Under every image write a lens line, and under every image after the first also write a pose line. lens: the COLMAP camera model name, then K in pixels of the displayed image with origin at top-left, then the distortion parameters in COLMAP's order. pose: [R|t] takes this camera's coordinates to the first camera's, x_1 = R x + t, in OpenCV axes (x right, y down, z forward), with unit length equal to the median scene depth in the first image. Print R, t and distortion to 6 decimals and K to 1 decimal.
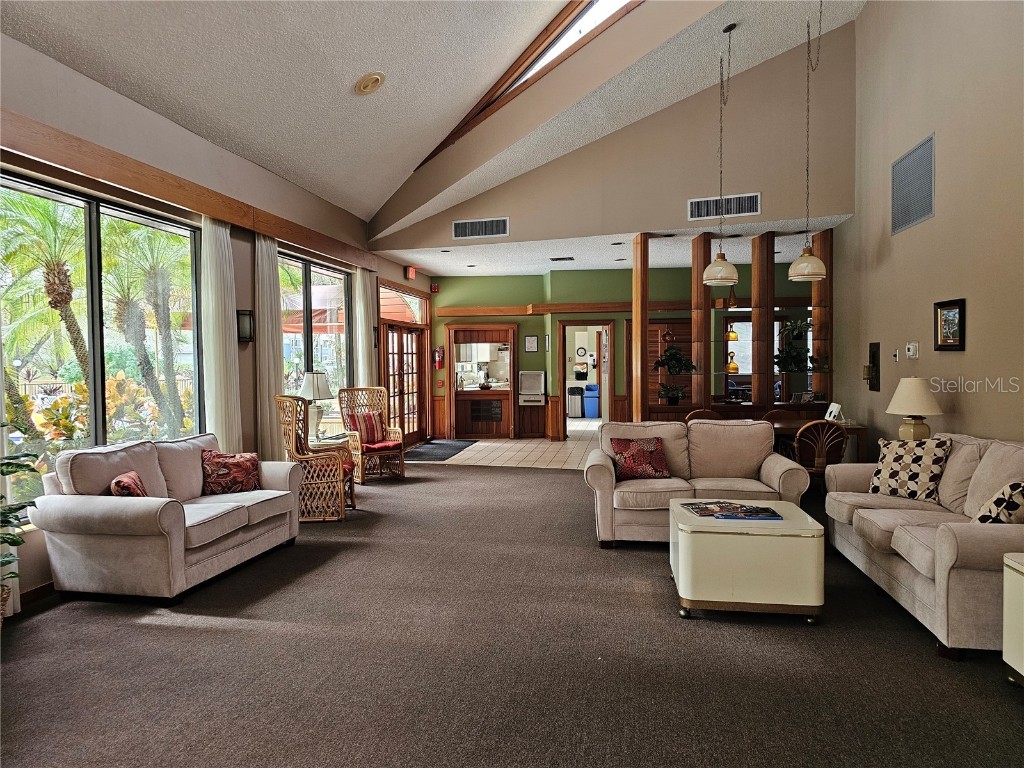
lens RADIAL K [[685.4, 0, 512.0], [0, 685.4, 384.0], [0, 0, 1]] dist [0.001854, -0.002955]
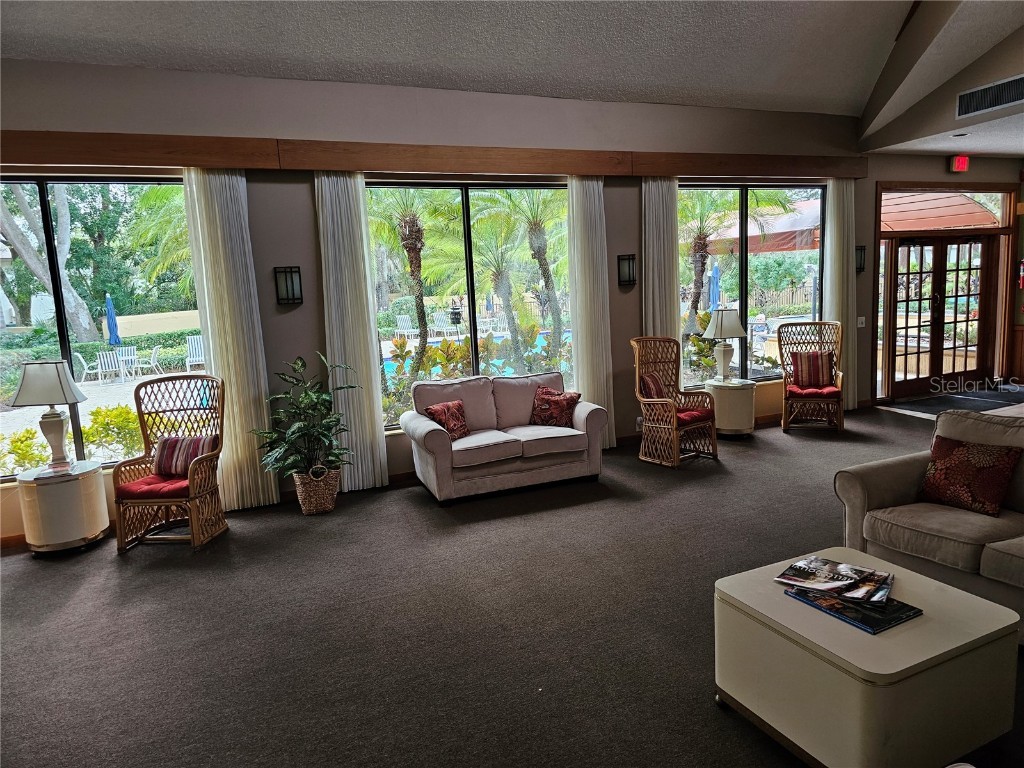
lens RADIAL K [[677.3, 0, 512.0], [0, 677.3, 384.0], [0, 0, 1]] dist [0.002257, -0.001339]
pose [[0.537832, 0.110306, -0.835805, 0.408468], [0.017624, 0.989716, 0.141960, -0.060674], [0.842868, -0.091081, 0.530357, 0.274480]]
